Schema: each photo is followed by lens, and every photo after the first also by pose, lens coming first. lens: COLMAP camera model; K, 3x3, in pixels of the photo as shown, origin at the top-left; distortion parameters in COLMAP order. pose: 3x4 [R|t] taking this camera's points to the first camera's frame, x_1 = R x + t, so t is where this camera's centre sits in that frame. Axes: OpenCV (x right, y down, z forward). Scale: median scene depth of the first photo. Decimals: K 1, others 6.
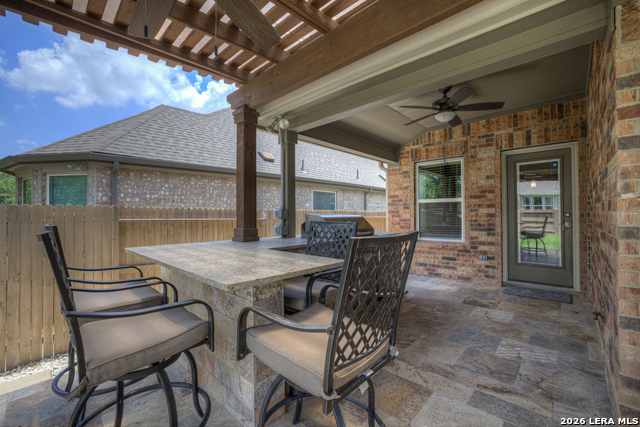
lens RADIAL K [[277.3, 0, 320.0], [0, 277.3, 213.5], [0, 0, 1]] dist [-0.017825, 0.000820]
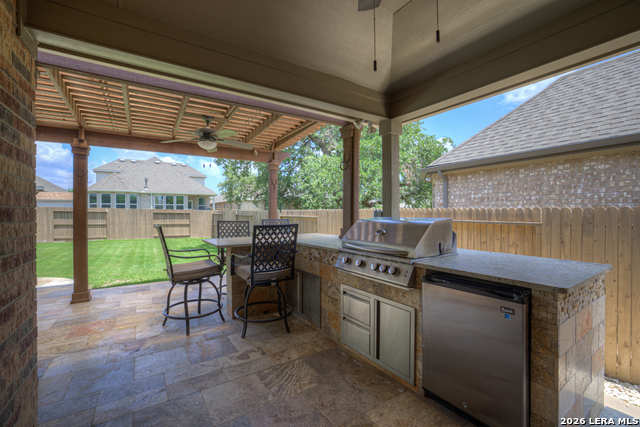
lens RADIAL K [[263.6, 0, 304.0], [0, 263.6, 210.2], [0, 0, 1]] dist [-0.017821, 0.000055]
pose [[-0.260392, -0.000417, -0.965503, 0.612861], [0.006157, 0.999979, -0.002092, -0.014186], [0.965483, -0.006489, -0.260383, 0.782207]]
